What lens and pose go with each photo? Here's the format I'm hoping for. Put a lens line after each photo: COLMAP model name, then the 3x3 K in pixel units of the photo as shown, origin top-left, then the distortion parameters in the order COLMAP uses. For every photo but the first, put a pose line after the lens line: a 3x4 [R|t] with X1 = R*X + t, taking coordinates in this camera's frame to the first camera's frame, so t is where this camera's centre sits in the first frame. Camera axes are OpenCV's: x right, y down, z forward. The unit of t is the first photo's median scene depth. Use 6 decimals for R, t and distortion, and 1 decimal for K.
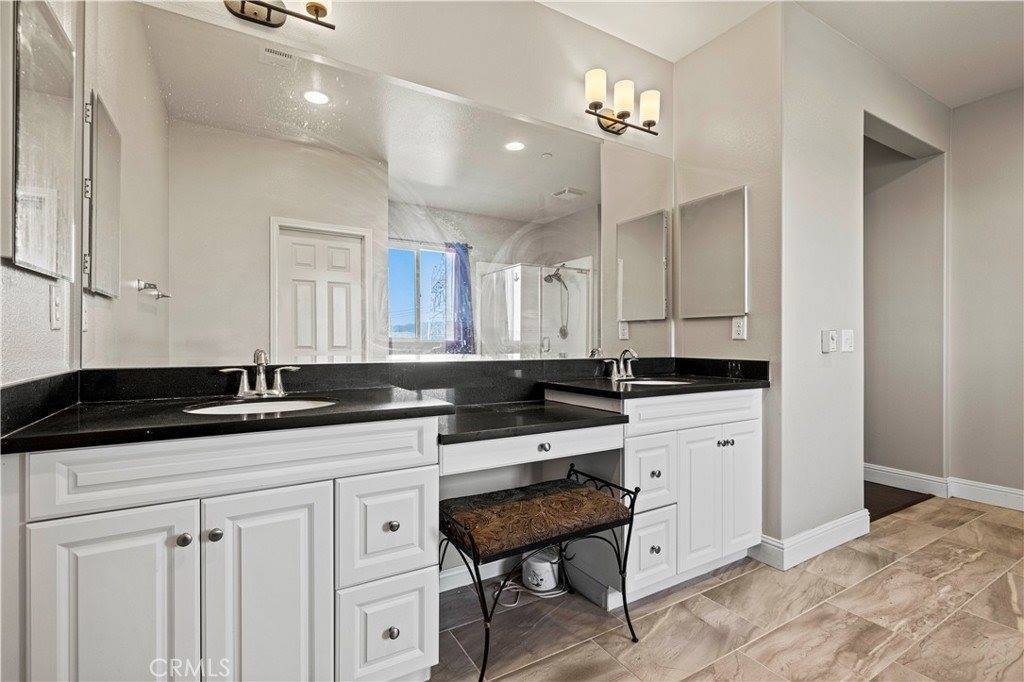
lens RADIAL K [[473.2, 0, 513.4], [0, 473.2, 338.1], [0, 0, 1]] dist [0.003044, 0.000108]
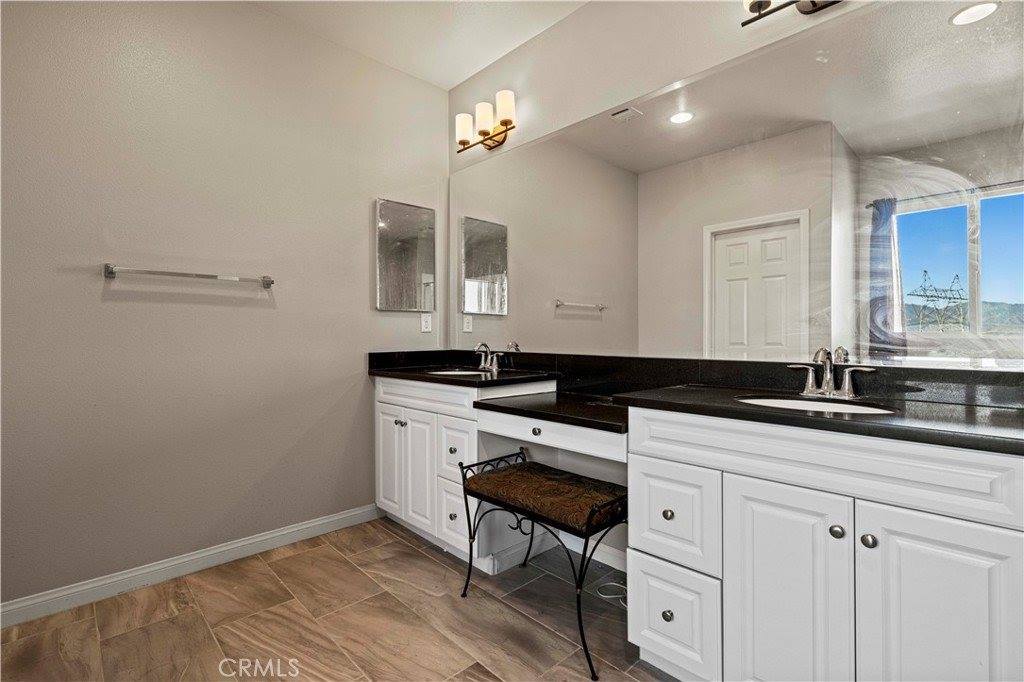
lens RADIAL K [[473.2, 0, 514.1], [0, 473.2, 339.6], [0, 0, 1]] dist [0.003044, 0.000108]
pose [[0.229762, 0.004473, -0.973237, 0.264940], [0.002722, 0.999983, 0.005239, 0.001838], [0.973243, -0.003853, 0.229745, 0.161949]]
